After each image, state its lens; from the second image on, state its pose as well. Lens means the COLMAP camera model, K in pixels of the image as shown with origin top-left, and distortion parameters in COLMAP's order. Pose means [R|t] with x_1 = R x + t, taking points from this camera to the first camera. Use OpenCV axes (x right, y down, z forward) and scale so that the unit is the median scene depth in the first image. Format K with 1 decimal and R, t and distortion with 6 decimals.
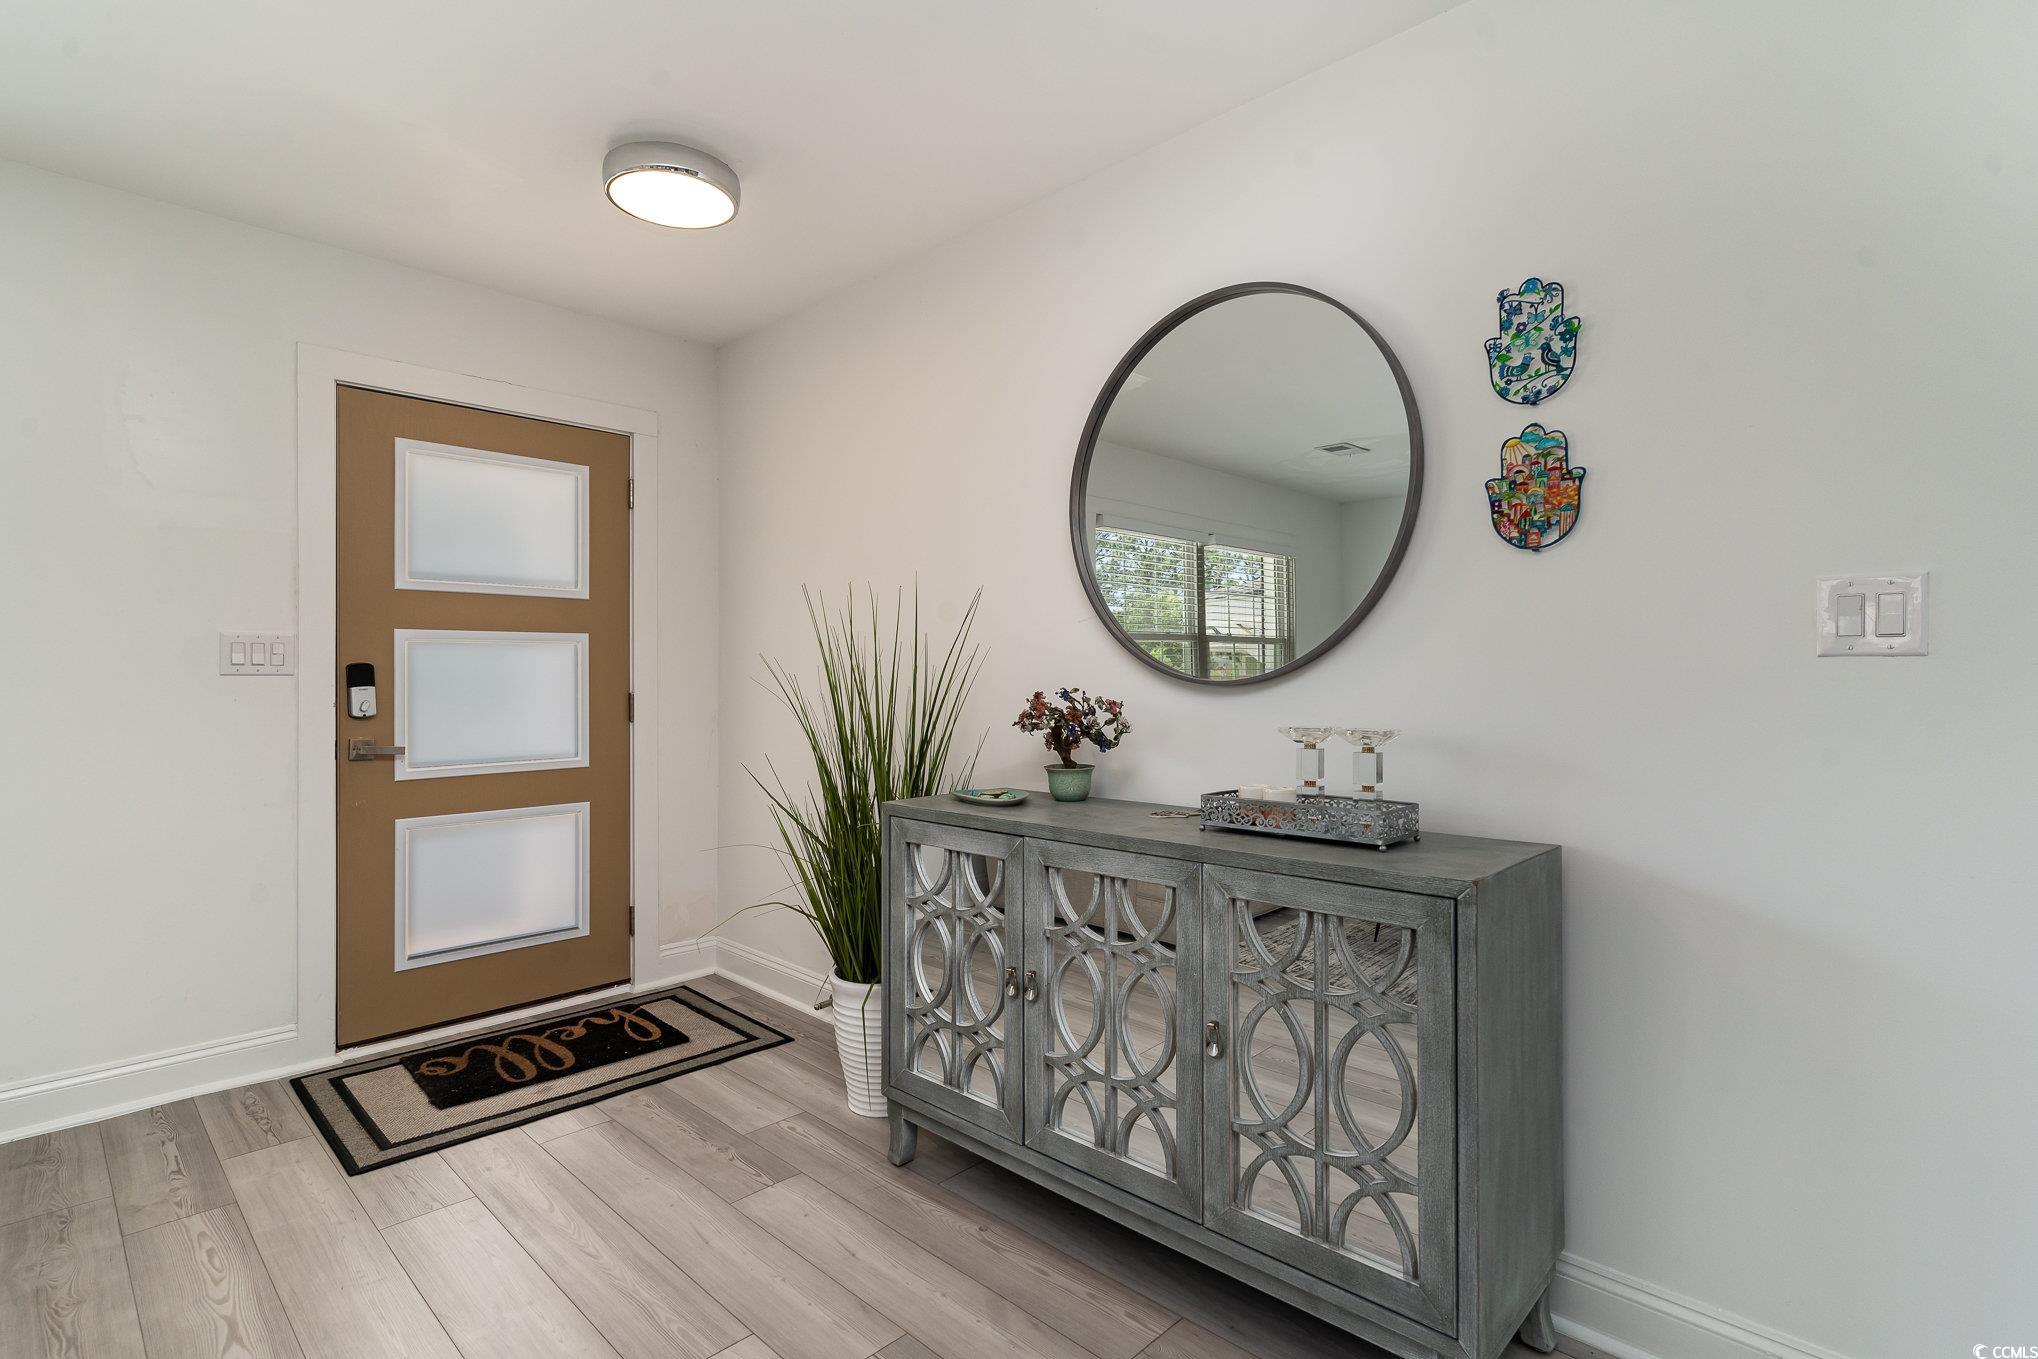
lens RADIAL K [[976.9, 0, 1007.0], [0, 976.9, 667.9], [0, 0, 1]] dist [0.000368, 0.000266]
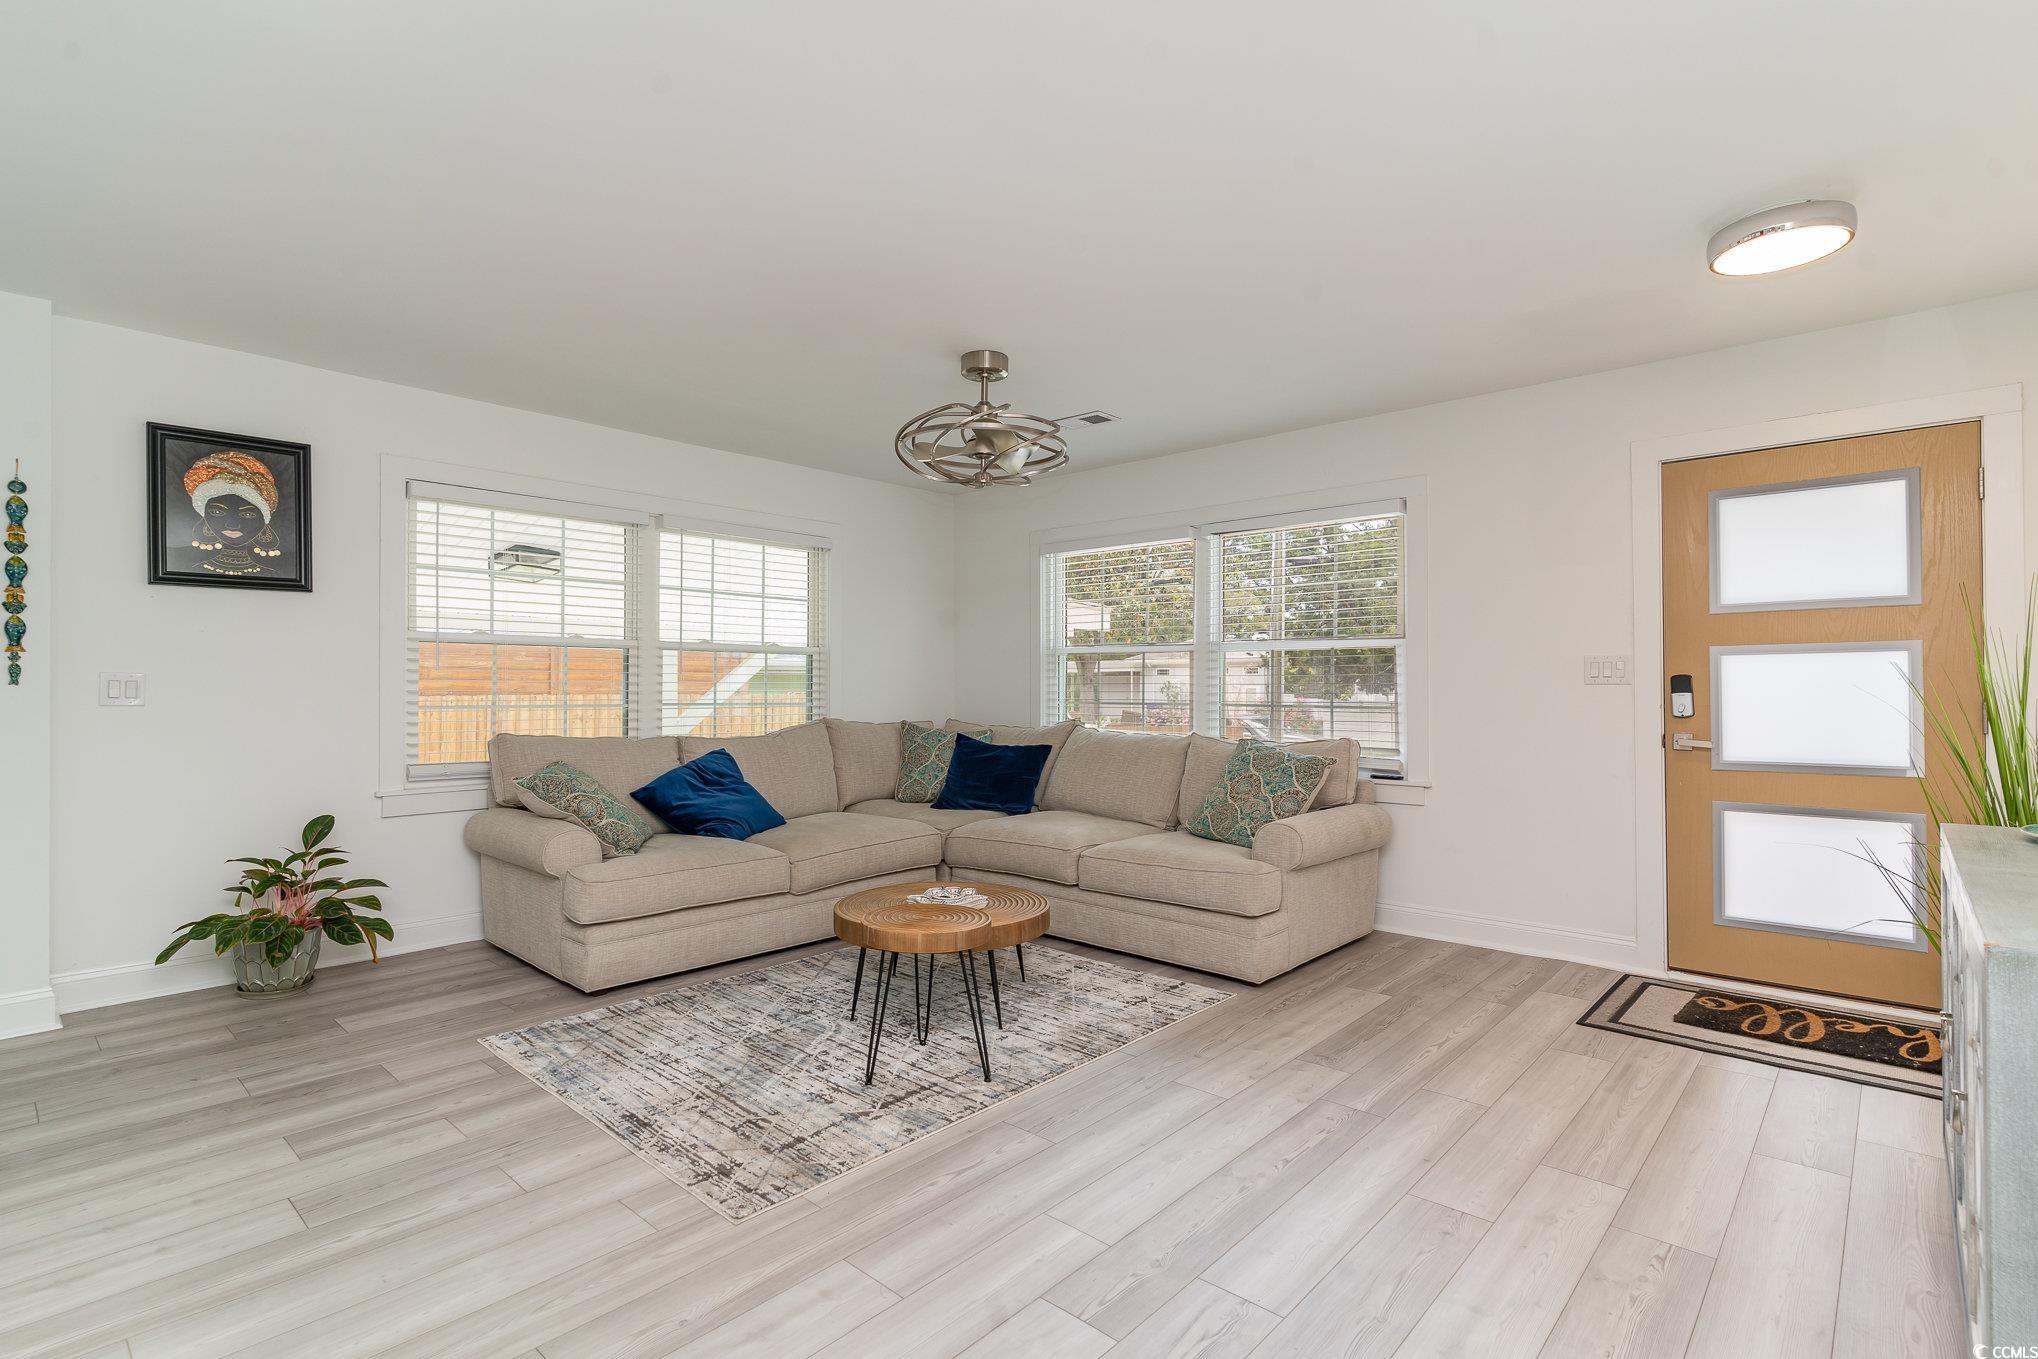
lens RADIAL K [[976.9, 0, 1020.7], [0, 976.9, 672.6], [0, 0, 1]] dist [0.000368, 0.000266]
pose [[0.036517, -0.010483, -0.999278, 0.705931], [0.013702, 0.999856, -0.009988, -0.007996], [0.999239, -0.013328, 0.036655, 0.100501]]
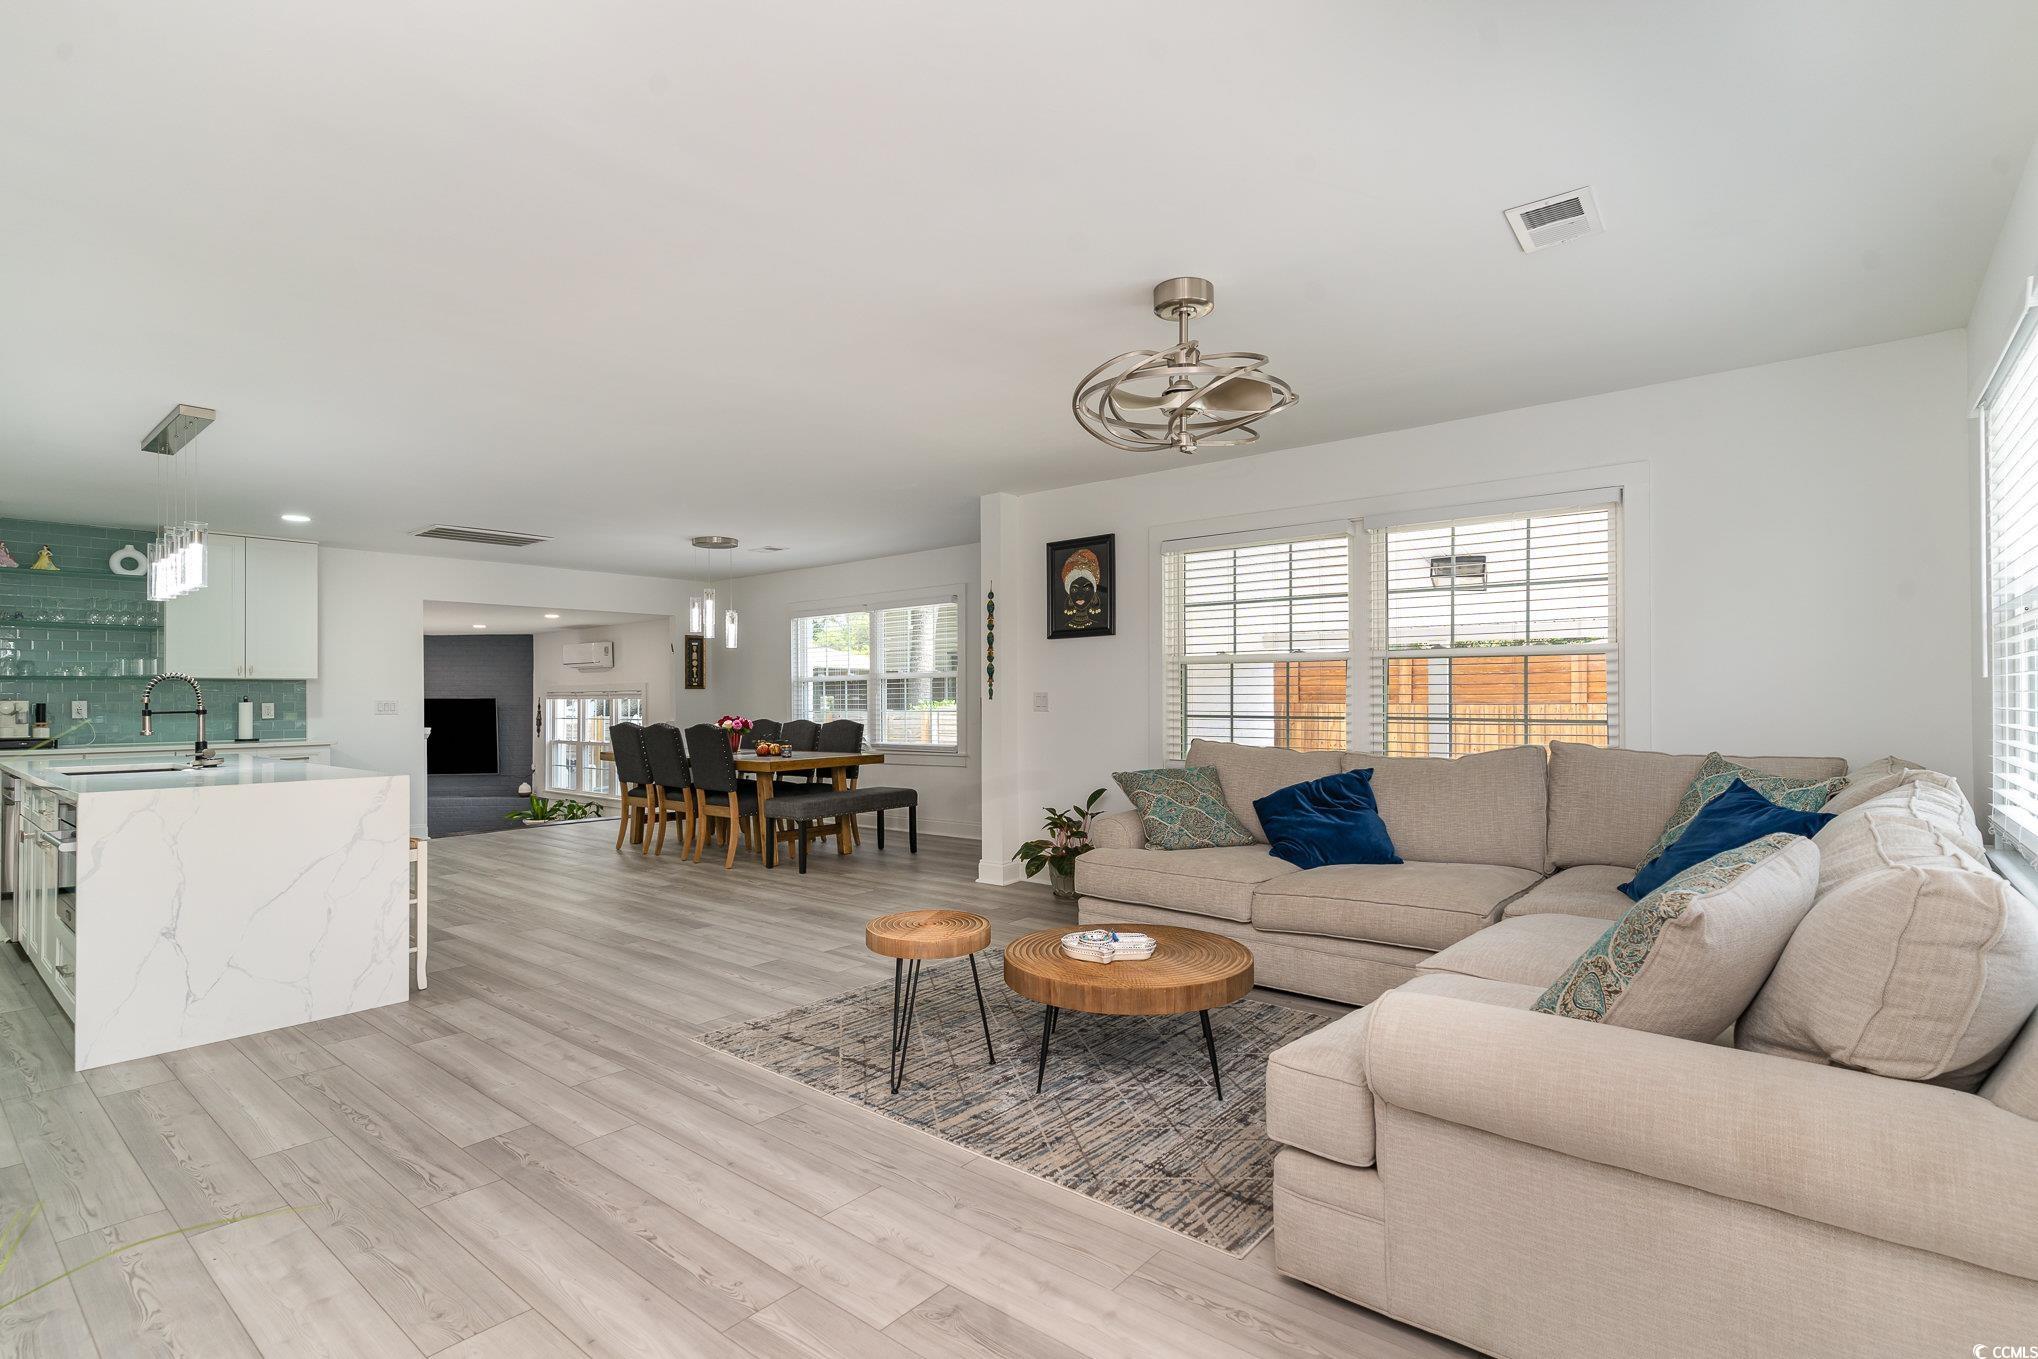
lens RADIAL K [[976.9, 0, 1014.8], [0, 976.9, 686.3], [0, 0, 1]] dist [0.000368, 0.000266]
pose [[-0.997008, 0.008882, -0.076787, -0.500039], [0.011061, 0.999547, -0.028005, 0.013075], [0.076504, -0.028770, -0.996654, 1.270635]]
